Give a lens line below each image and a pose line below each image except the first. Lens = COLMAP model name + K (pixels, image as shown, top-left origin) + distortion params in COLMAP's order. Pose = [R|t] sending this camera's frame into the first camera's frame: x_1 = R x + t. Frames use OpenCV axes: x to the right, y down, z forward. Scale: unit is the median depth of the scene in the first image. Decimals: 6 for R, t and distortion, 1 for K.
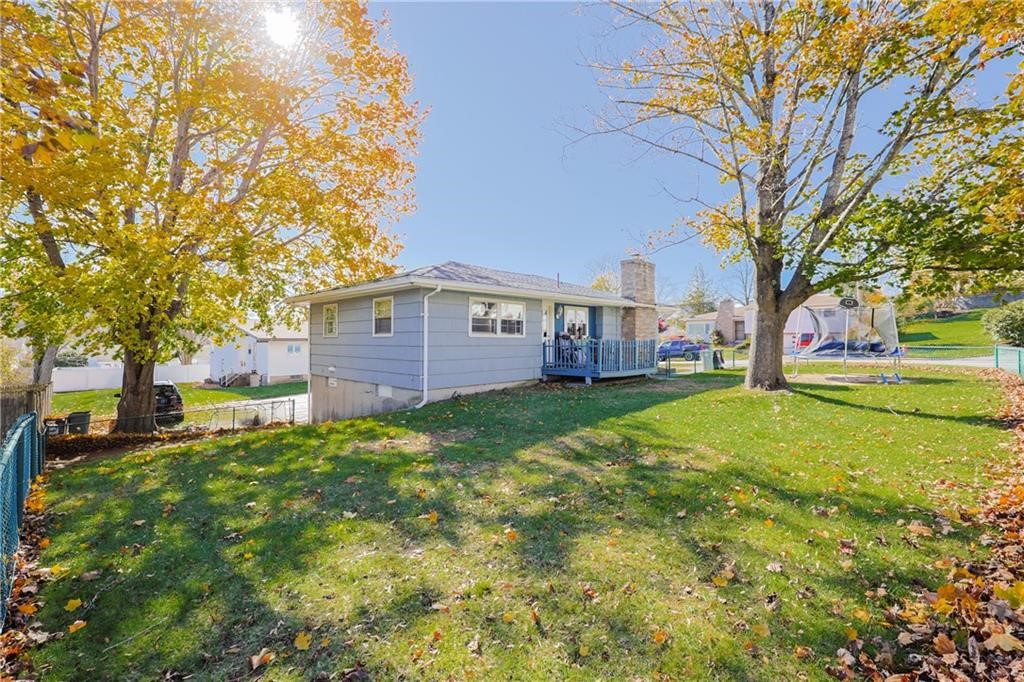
lens RADIAL K [[440.3, 0, 510.3], [0, 440.3, 334.7], [0, 0, 1]] dist [-0.002597, 0.000172]
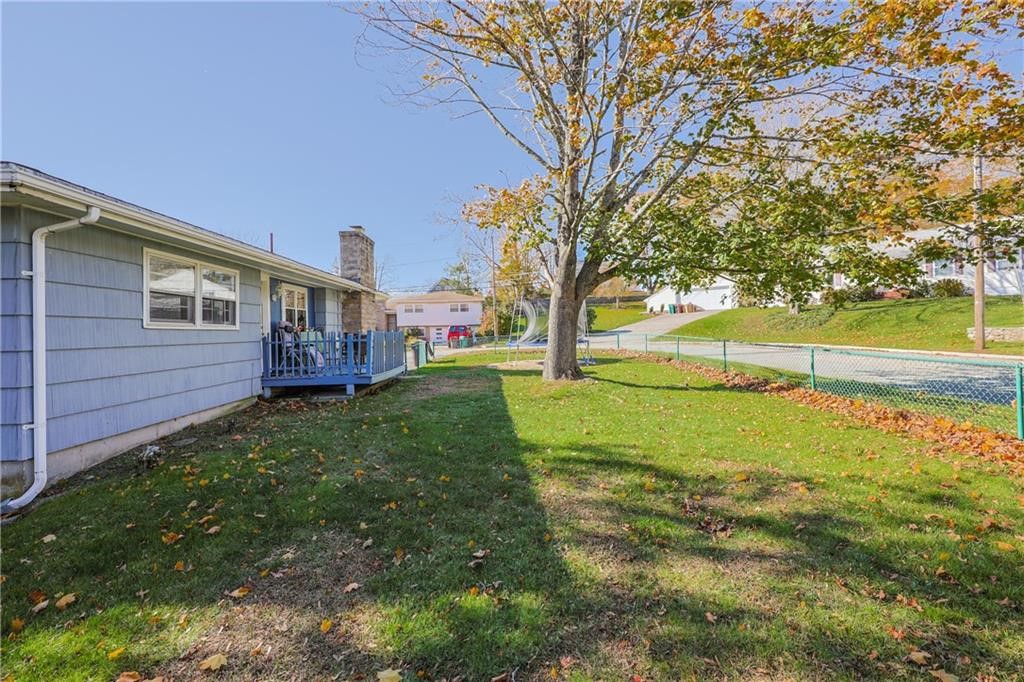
lens RADIAL K [[444.0, 0, 506.7], [0, 444.0, 326.2], [0, 0, 1]] dist [-0.001841, -0.000442]
pose [[0.678217, -0.005156, 0.734843, -0.164881], [0.010246, 0.999945, -0.002441, 0.007131], [-0.734790, 0.009184, 0.678233, 0.320801]]
